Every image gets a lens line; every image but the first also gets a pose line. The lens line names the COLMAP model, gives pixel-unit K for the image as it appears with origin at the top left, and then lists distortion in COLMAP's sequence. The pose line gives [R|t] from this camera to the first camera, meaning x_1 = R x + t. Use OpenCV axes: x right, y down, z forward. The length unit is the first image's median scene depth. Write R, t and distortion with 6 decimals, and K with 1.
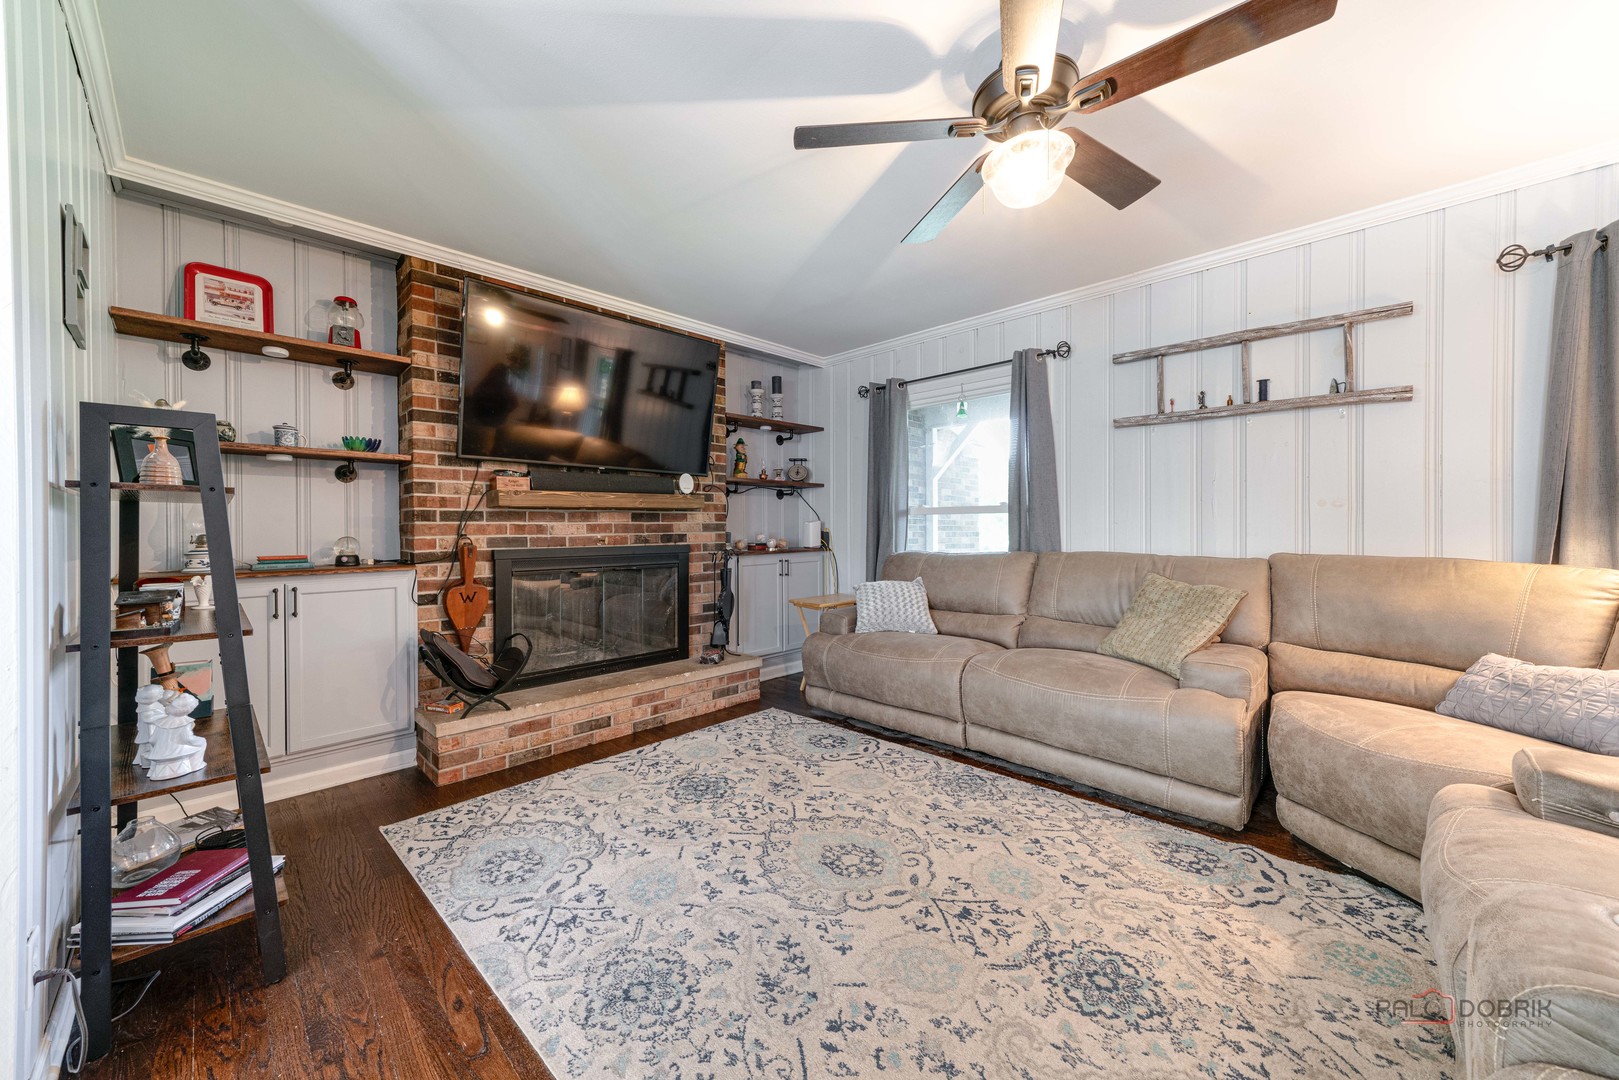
lens RADIAL K [[597.3, 0, 803.1], [0, 597.3, 525.4], [0, 0, 1]] dist [0.000398, -0.000018]
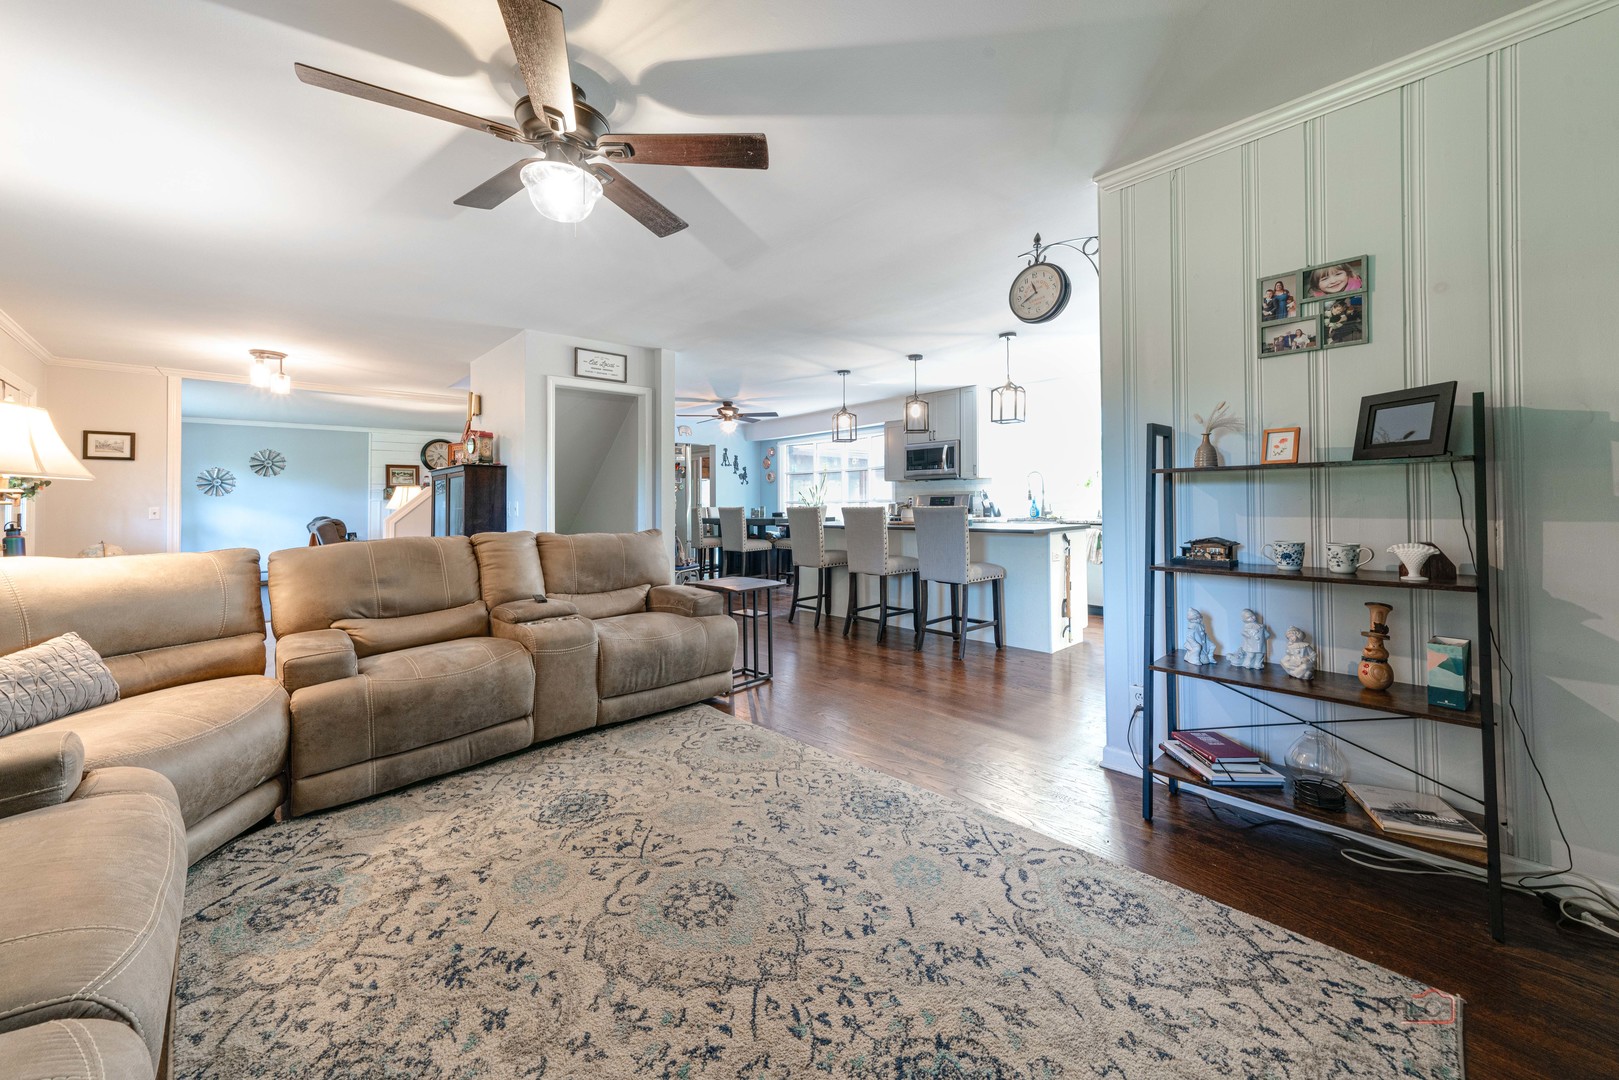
lens RADIAL K [[597.3, 0, 803.1], [0, 597.3, 525.4], [0, 0, 1]] dist [0.000398, -0.000018]
pose [[-0.999178, 0.018525, 0.036064, -0.107347], [0.019787, 0.999192, 0.034972, 0.008641], [-0.035387, 0.035657, -0.998737, 1.856013]]
